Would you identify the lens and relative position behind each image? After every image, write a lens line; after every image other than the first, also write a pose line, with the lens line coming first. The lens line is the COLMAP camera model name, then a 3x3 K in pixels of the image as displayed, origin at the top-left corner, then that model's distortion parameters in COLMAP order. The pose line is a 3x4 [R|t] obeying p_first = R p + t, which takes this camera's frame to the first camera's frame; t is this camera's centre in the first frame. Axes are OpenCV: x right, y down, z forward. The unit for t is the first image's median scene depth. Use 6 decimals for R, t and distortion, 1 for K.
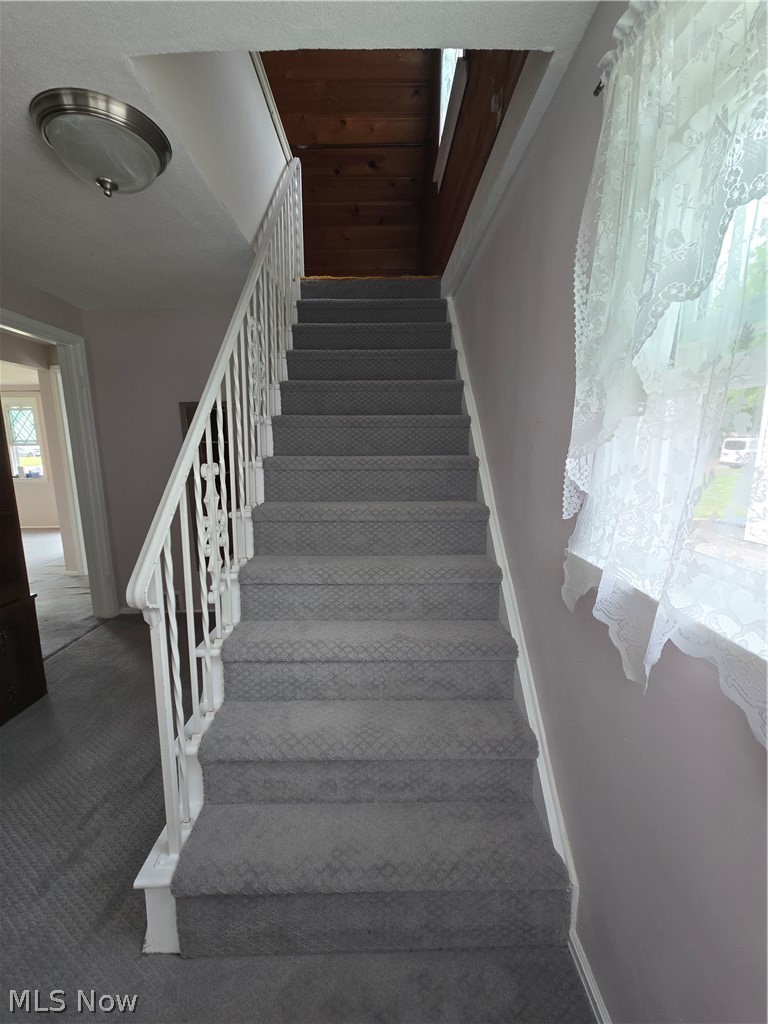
lens RADIAL K [[416.7, 0, 386.4], [0, 416.7, 516.4], [0, 0, 1]] dist [0.013951, -0.007840]
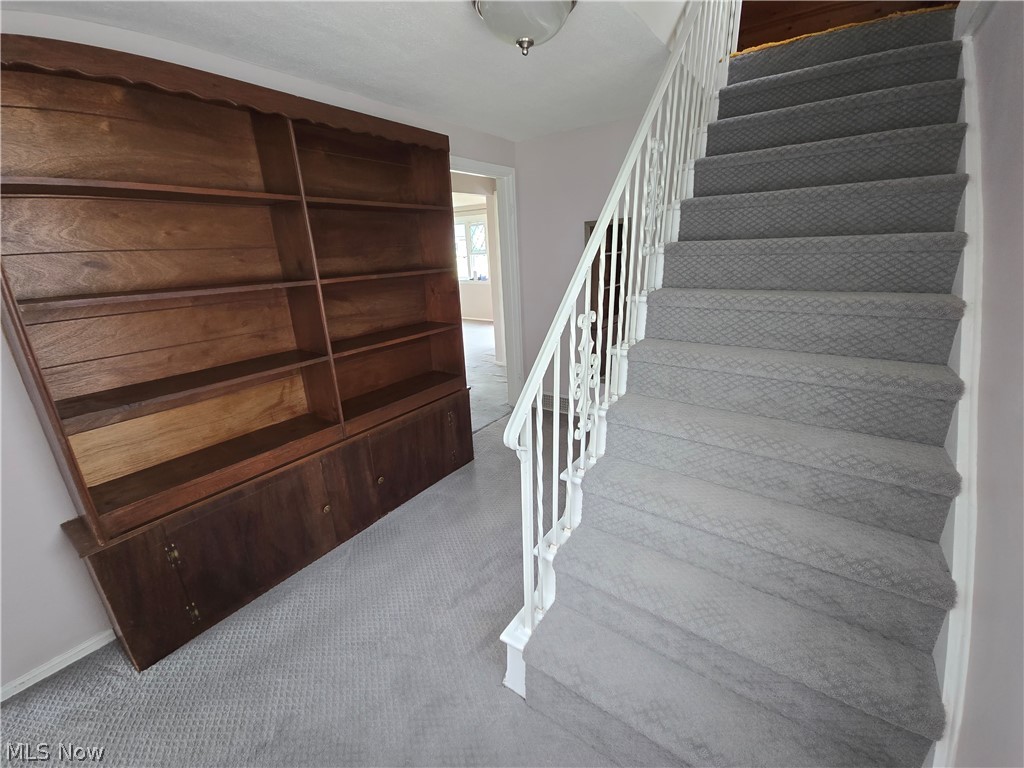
lens RADIAL K [[416.7, 0, 515.8], [0, 416.7, 387.0], [0, 0, 1]] dist [0.013951, -0.007840]
pose [[0.810587, 0.158318, -0.563812, 0.043140], [-0.064902, 0.981119, 0.182188, -0.100514], [0.582011, -0.111087, 0.805558, 0.024218]]
